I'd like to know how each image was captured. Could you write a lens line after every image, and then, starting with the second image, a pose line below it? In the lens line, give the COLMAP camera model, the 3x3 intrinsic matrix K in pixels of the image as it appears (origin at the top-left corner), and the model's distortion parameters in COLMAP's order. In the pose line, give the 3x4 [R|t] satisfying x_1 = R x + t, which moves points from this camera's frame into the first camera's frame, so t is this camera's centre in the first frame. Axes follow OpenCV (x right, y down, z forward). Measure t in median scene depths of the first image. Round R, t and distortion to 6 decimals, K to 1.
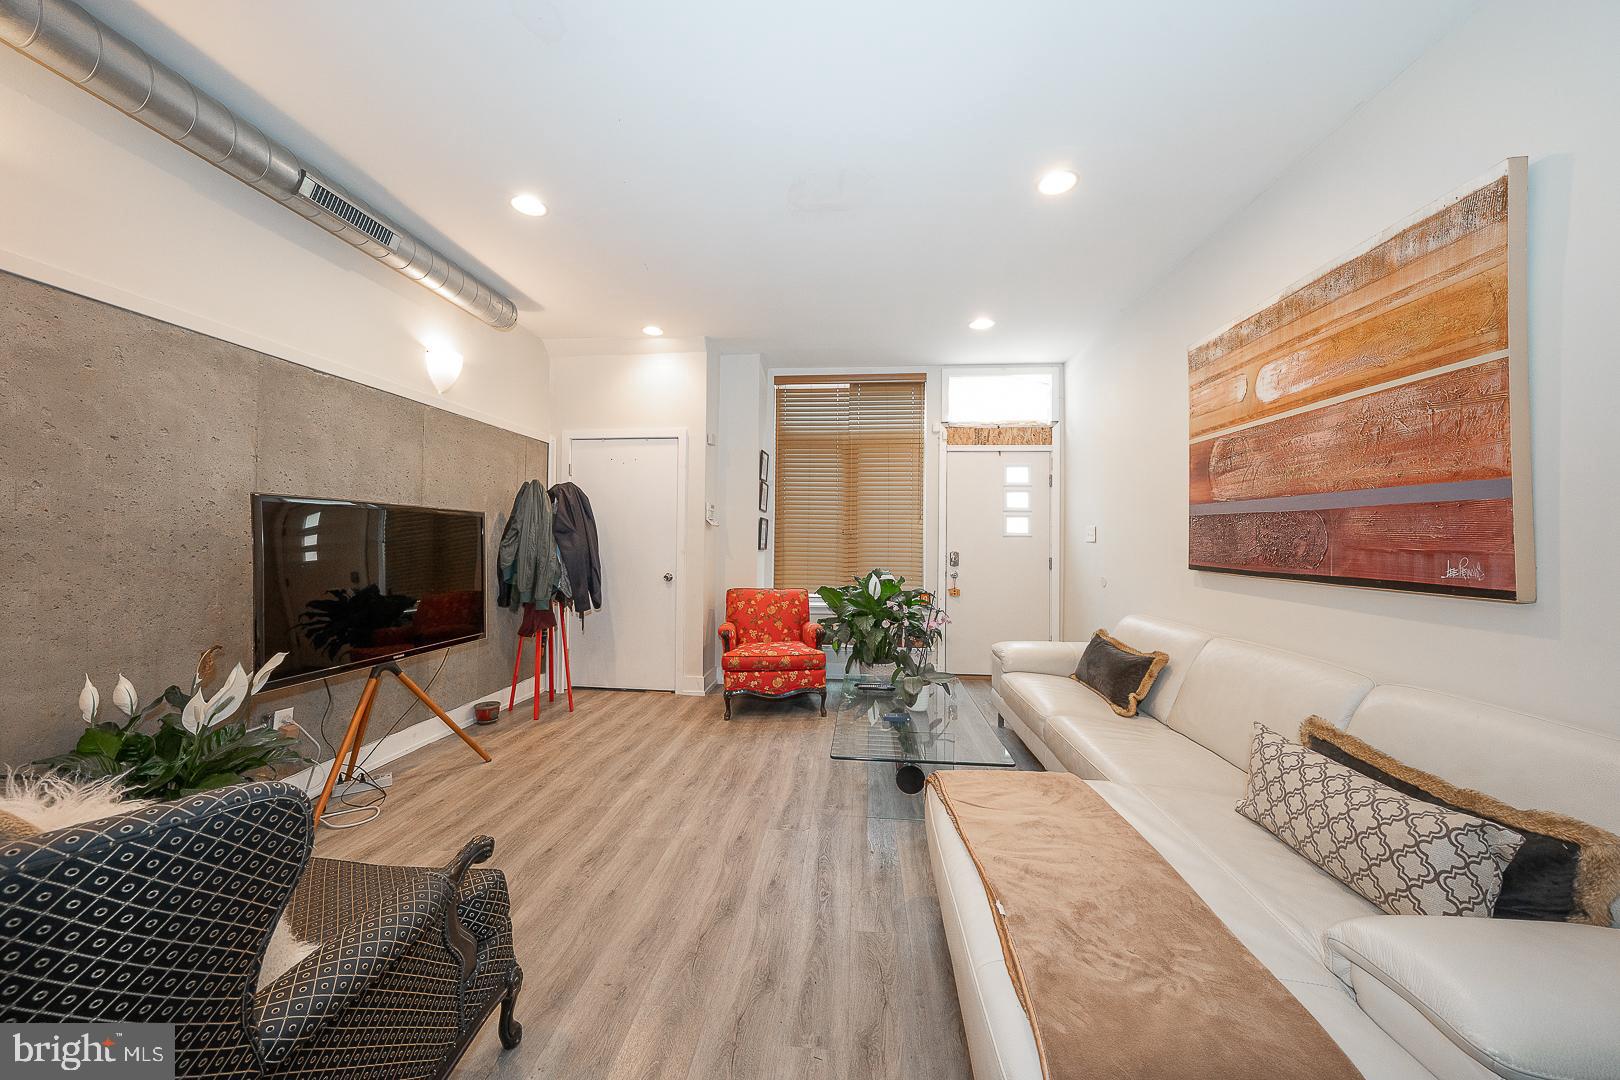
lens RADIAL K [[556.9, 0, 810.6], [0, 556.9, 534.6], [0, 0, 1]] dist [-0.027640, 0.005392]
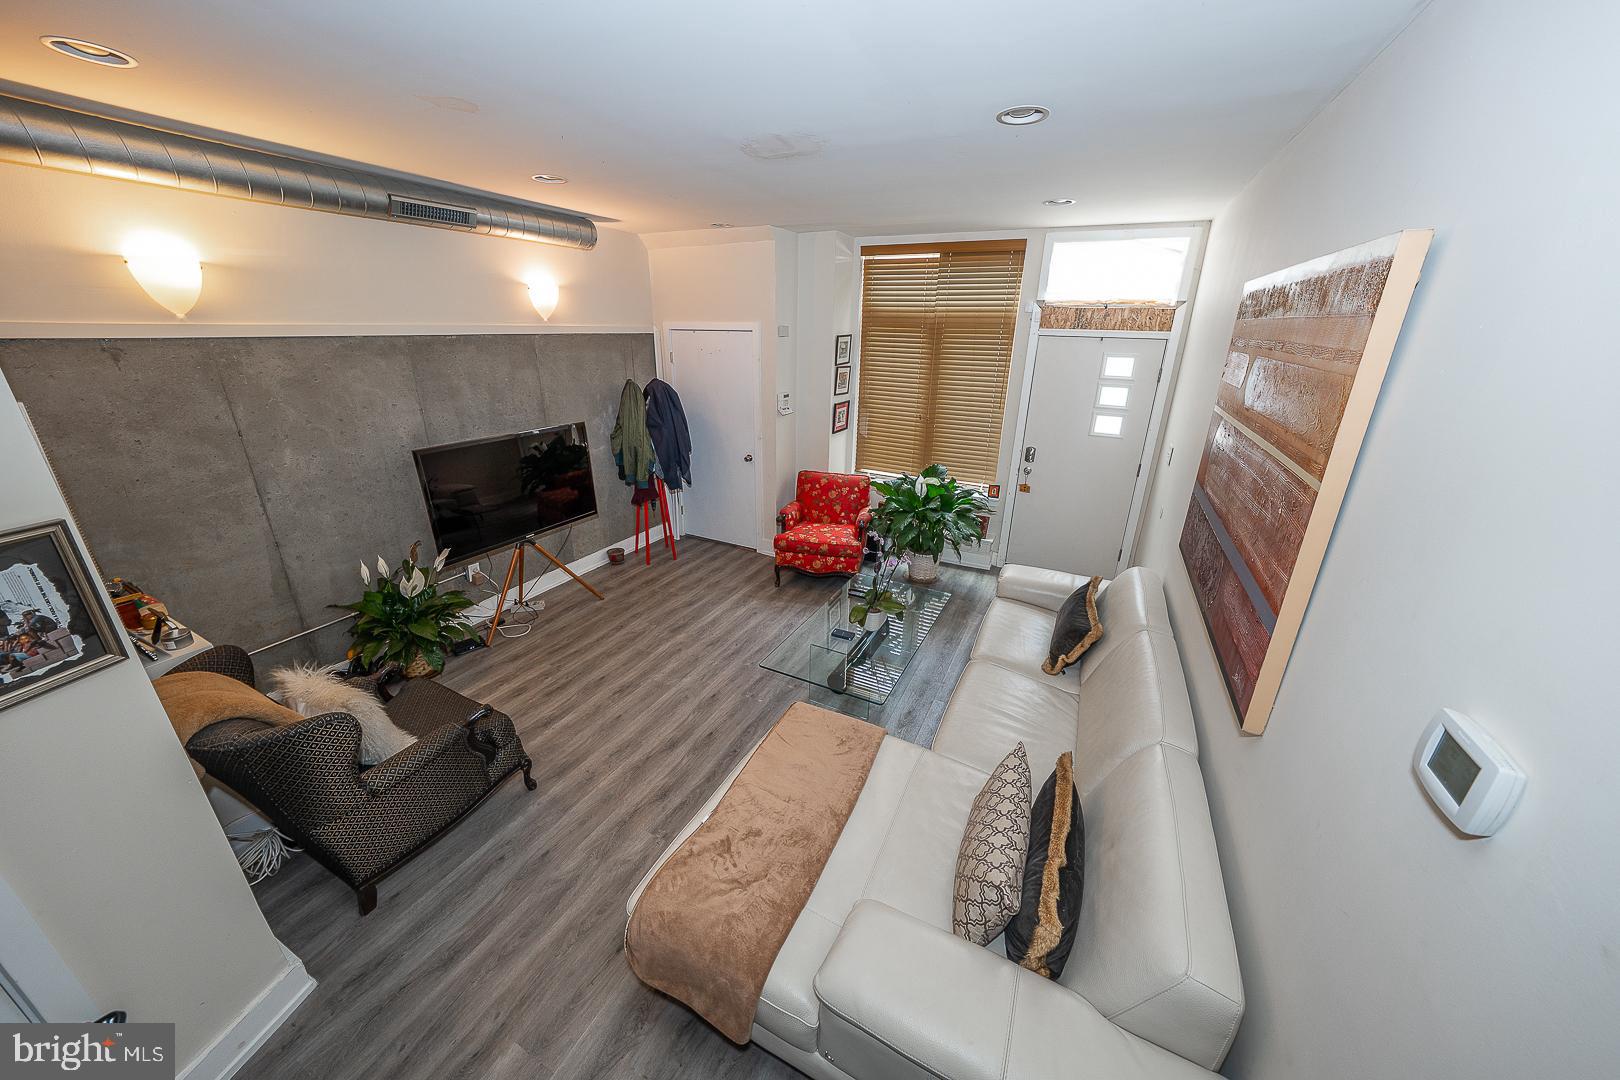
lens RADIAL K [[556.9, 0, 810.6], [0, 556.9, 534.6], [0, 0, 1]] dist [-0.027640, 0.005392]
pose [[0.929875, 0.132899, -0.343032, 0.441196], [-0.001168, 0.933527, 0.358505, -0.296945], [0.367874, -0.332964, 0.868218, -0.028947]]
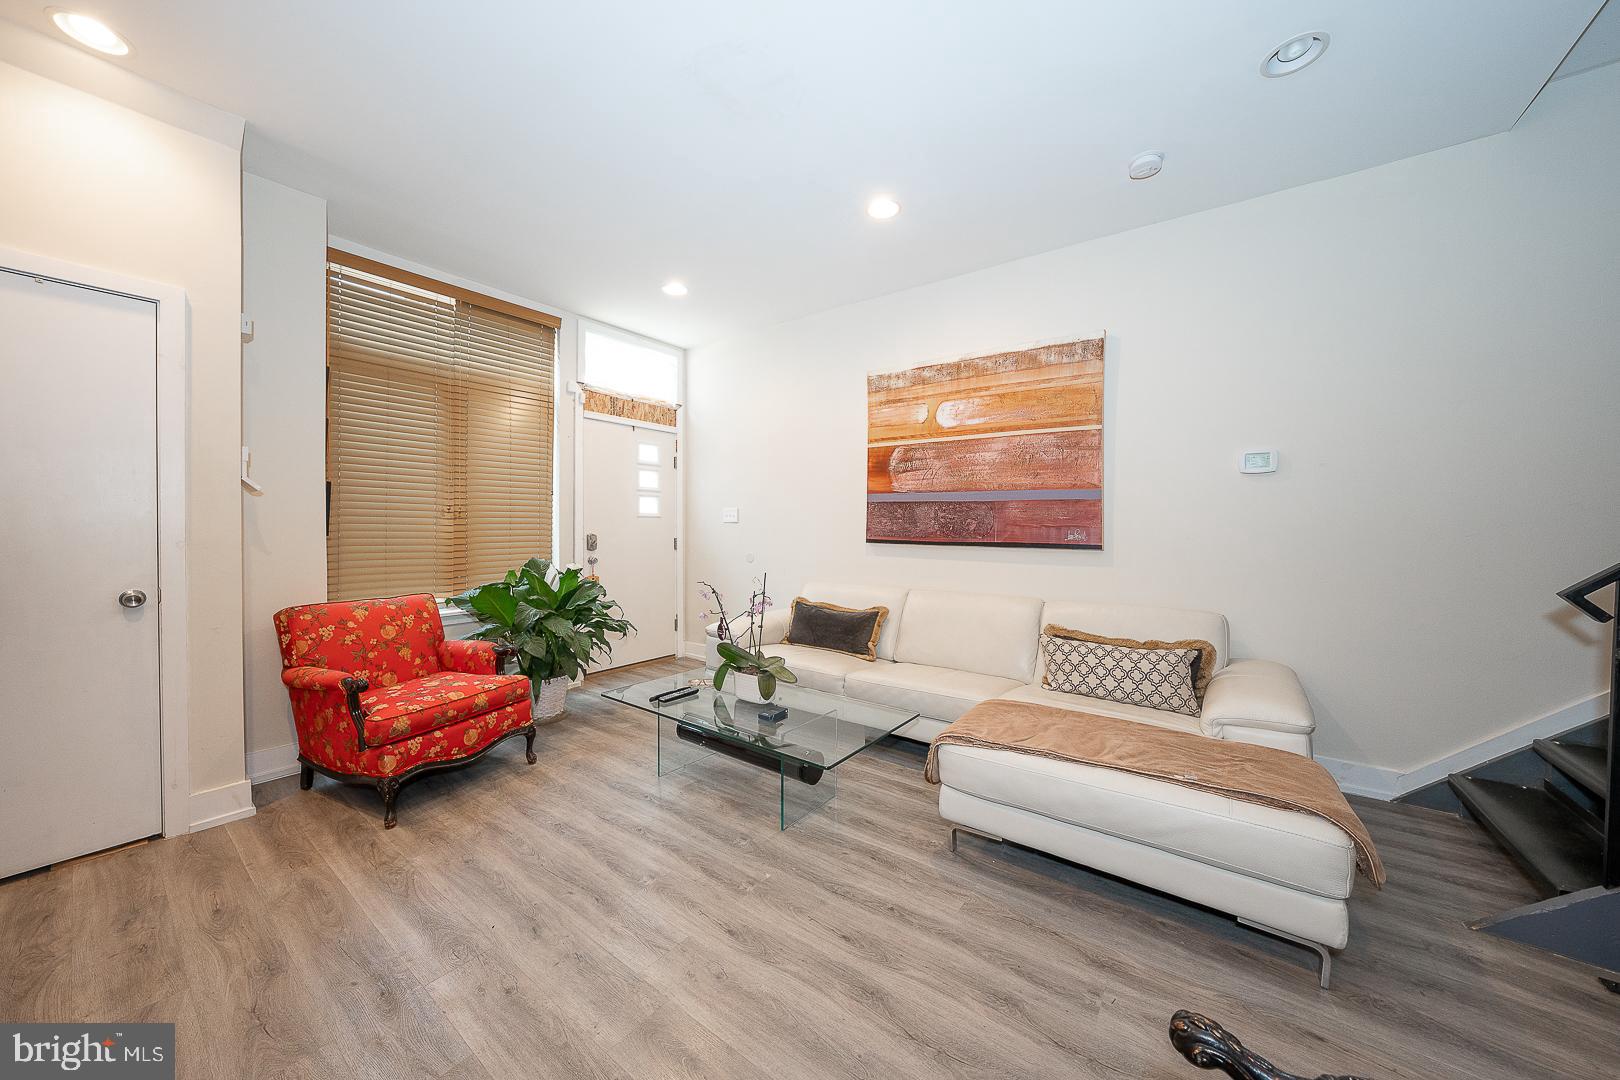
lens RADIAL K [[556.9, 0, 810.6], [0, 556.9, 534.6], [0, 0, 1]] dist [-0.027640, 0.005392]
pose [[0.519982, -0.018449, 0.853978, -0.536192], [-0.008634, 0.999602, 0.026852, 0.009693], [-0.854133, -0.021336, 0.519616, 0.438178]]
